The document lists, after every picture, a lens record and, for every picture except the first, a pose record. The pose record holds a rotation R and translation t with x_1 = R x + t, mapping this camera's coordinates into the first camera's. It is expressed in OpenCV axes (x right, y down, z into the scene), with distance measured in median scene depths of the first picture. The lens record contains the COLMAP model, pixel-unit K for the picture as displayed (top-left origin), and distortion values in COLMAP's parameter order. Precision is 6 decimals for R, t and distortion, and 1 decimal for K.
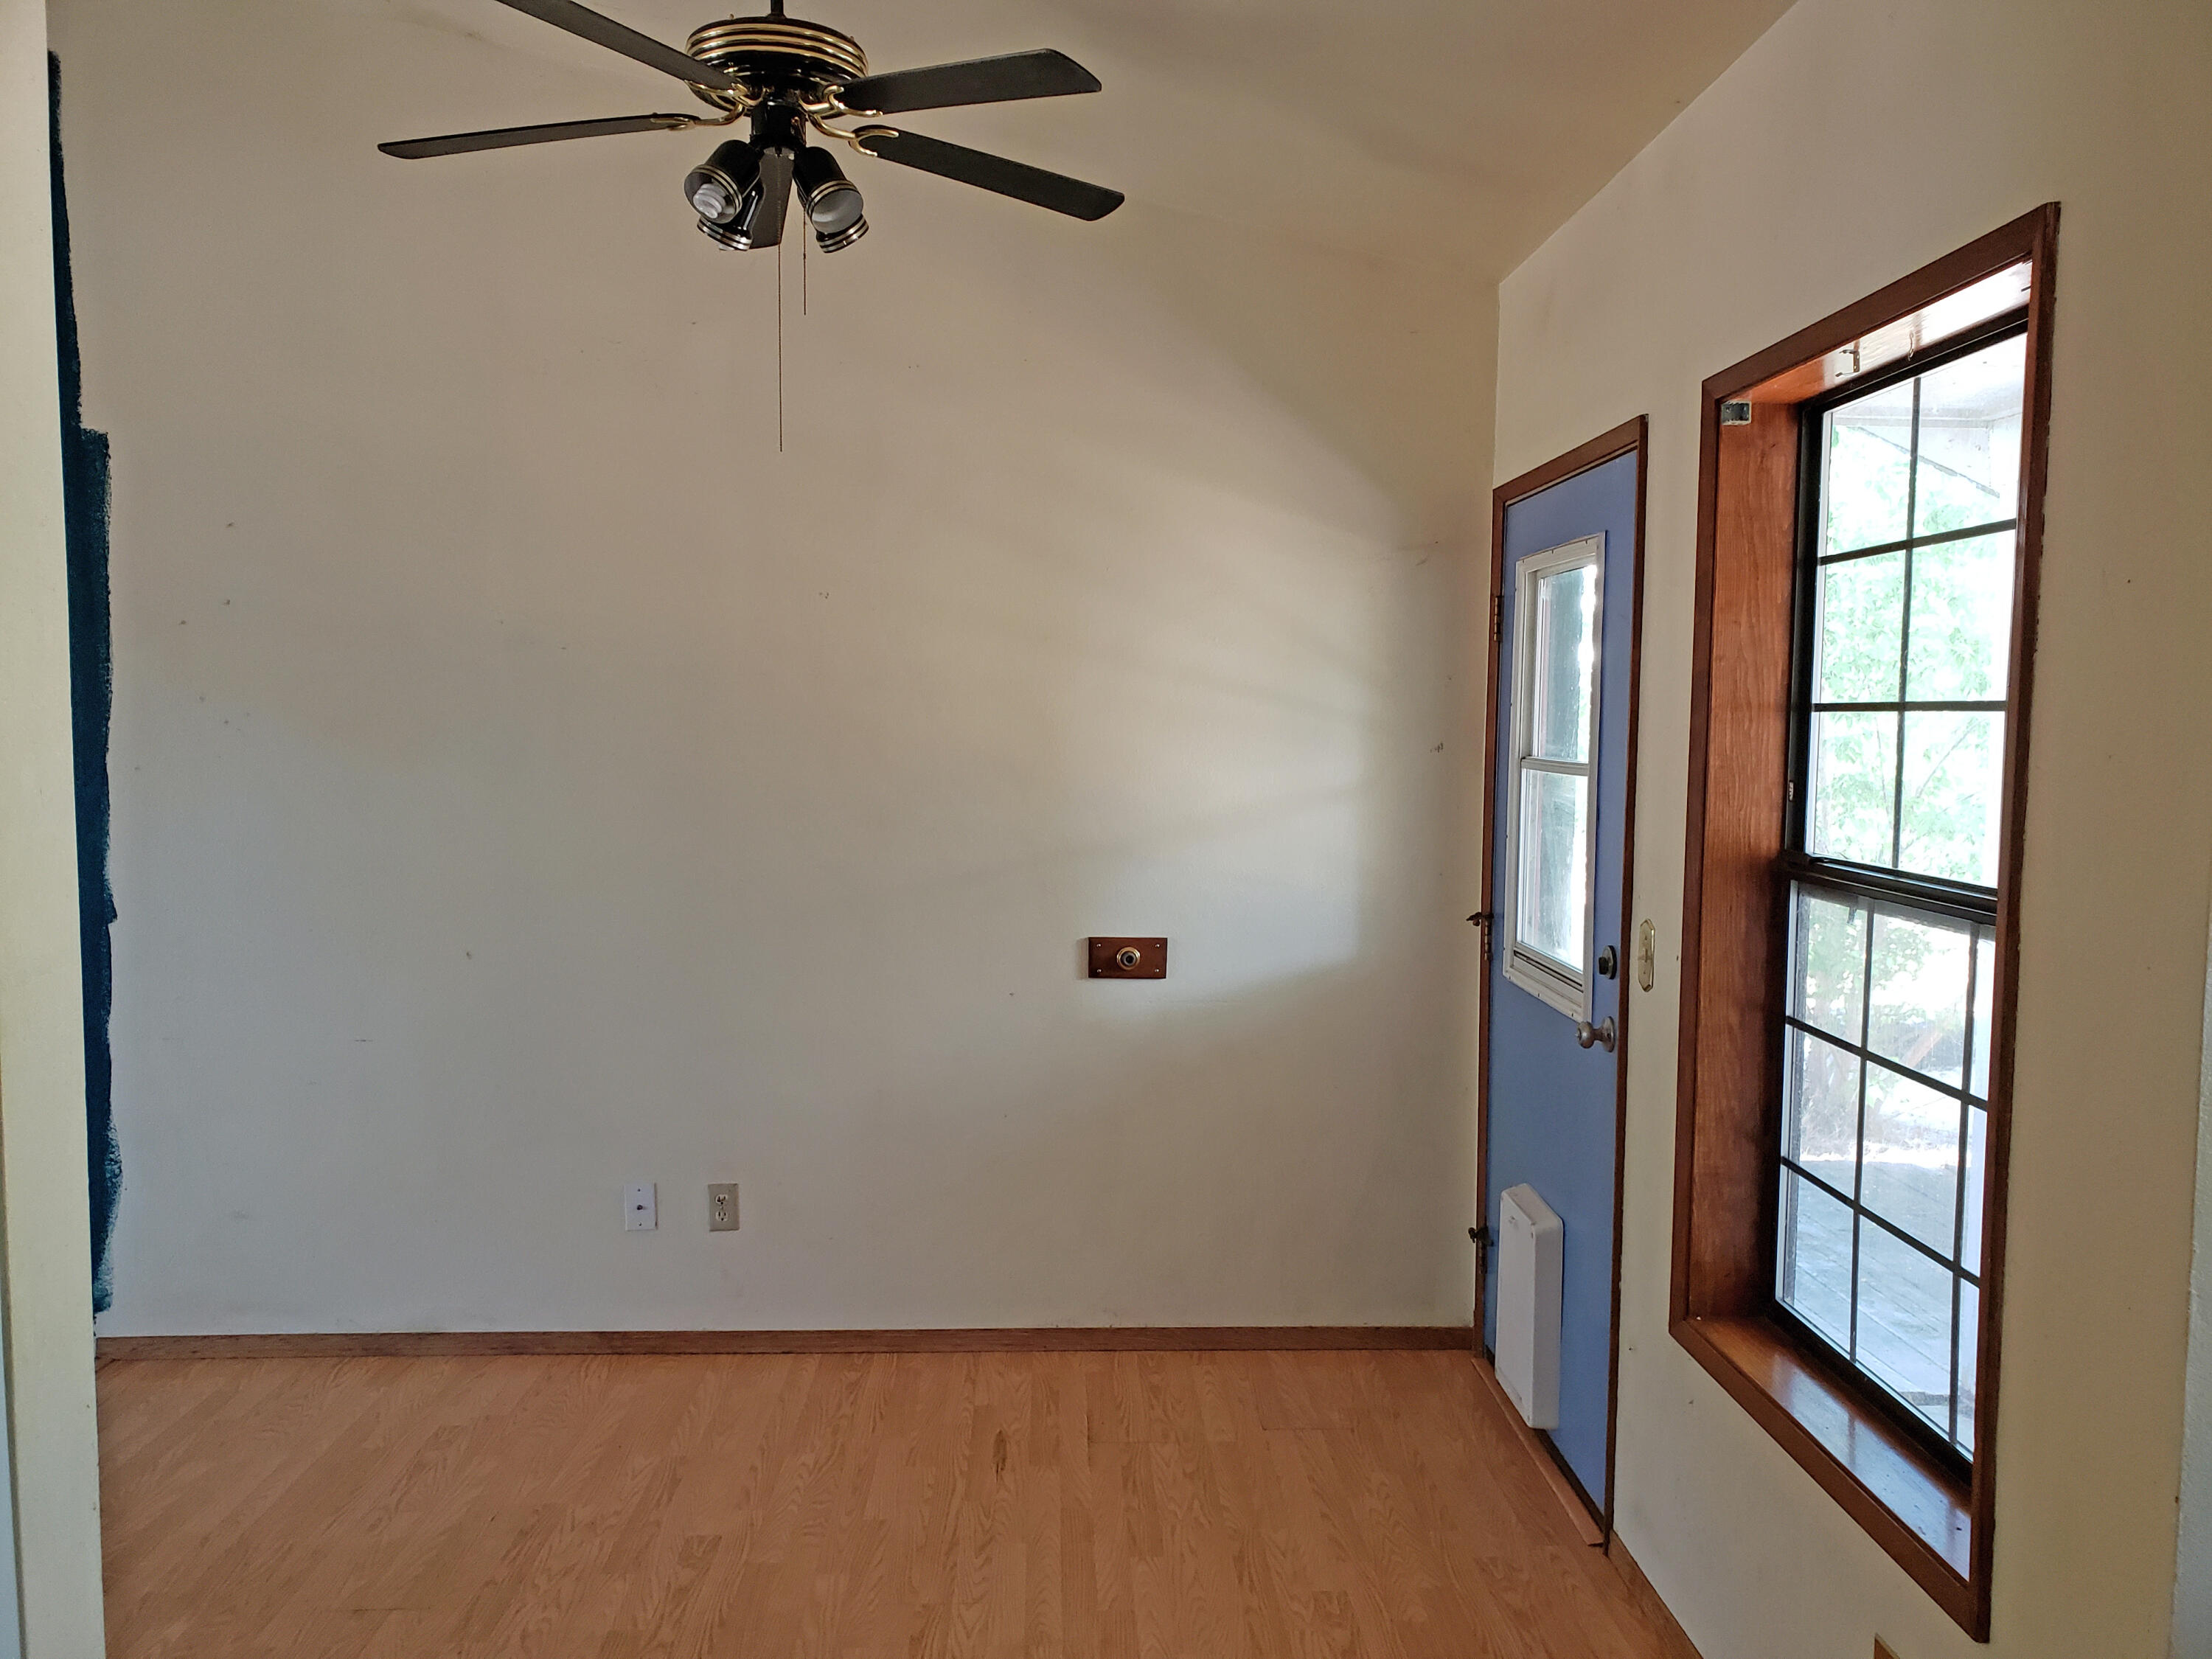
lens RADIAL K [[1700.1, 0, 1106.0], [0, 1700.1, 829.5], [0, 0, 1]] dist [0.005621, -0.004667]
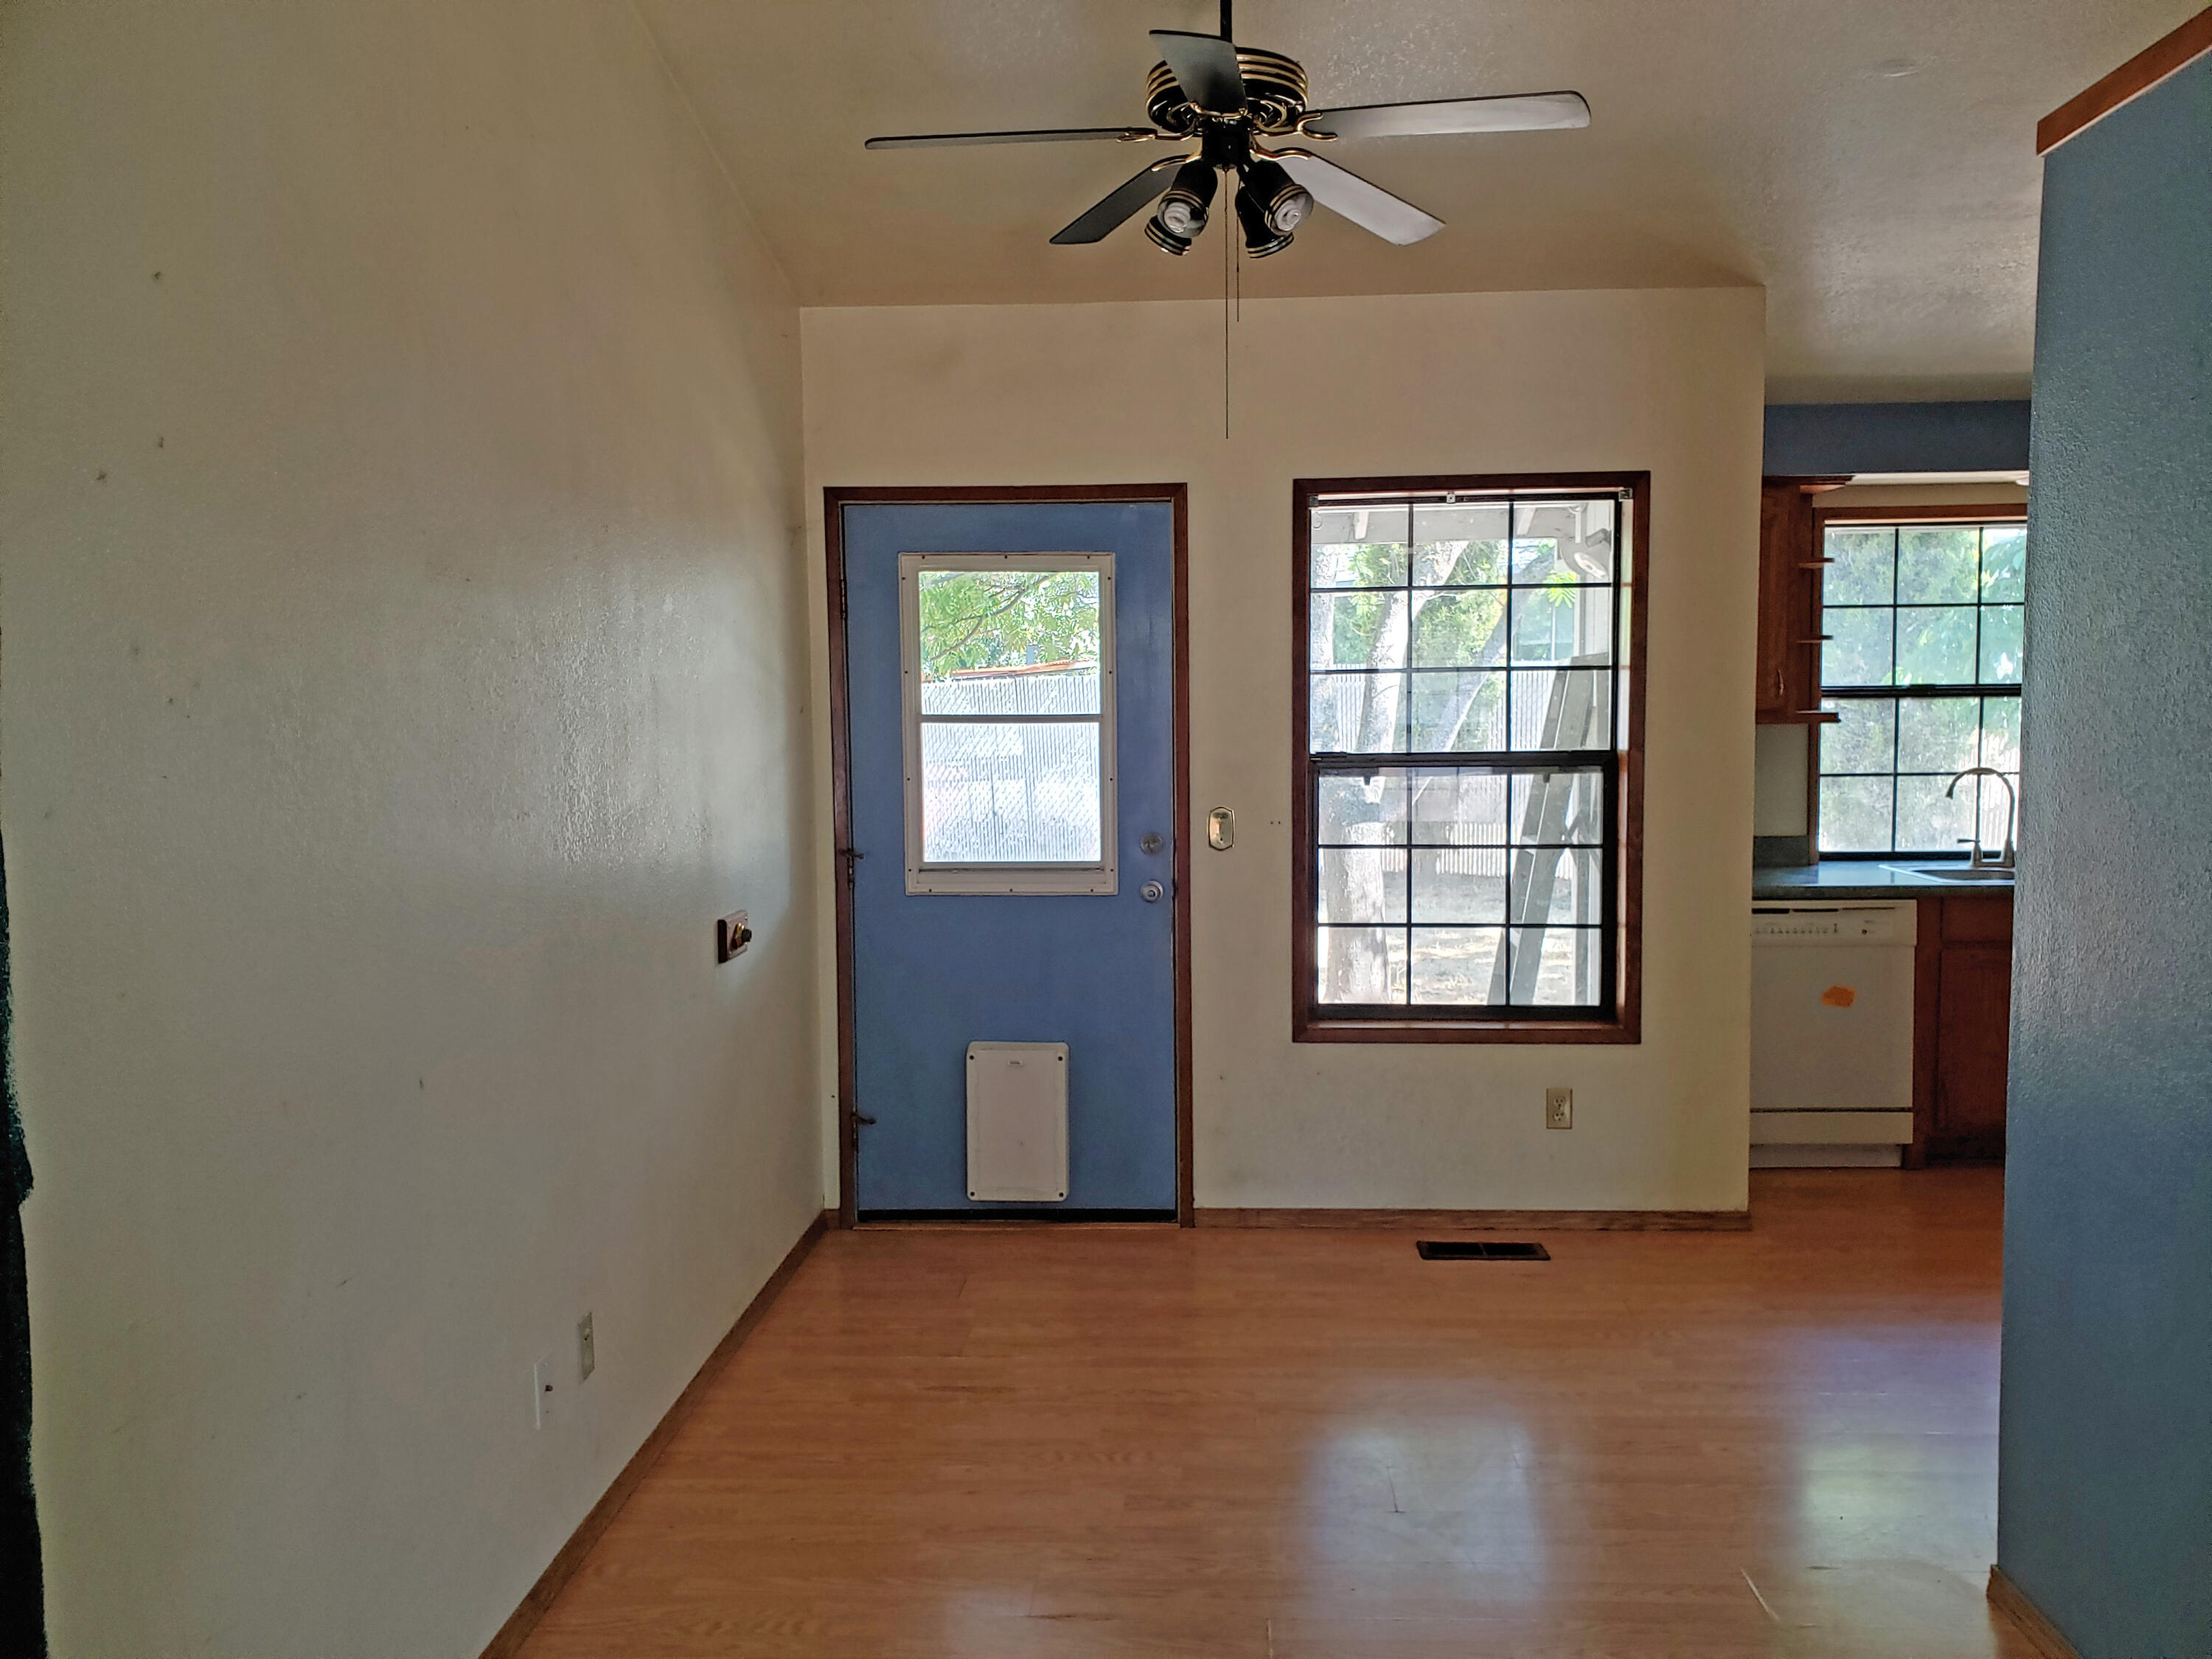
lens RADIAL K [[1685.0, 0, 1128.9], [0, 1685.0, 843.0], [0, 0, 1]] dist [0.008421, -0.069085]
pose [[0.103692, -0.094677, 0.990093, -1.175045], [0.083988, 0.992737, 0.086134, -0.052669], [-0.991057, 0.074225, 0.110891, 0.860020]]
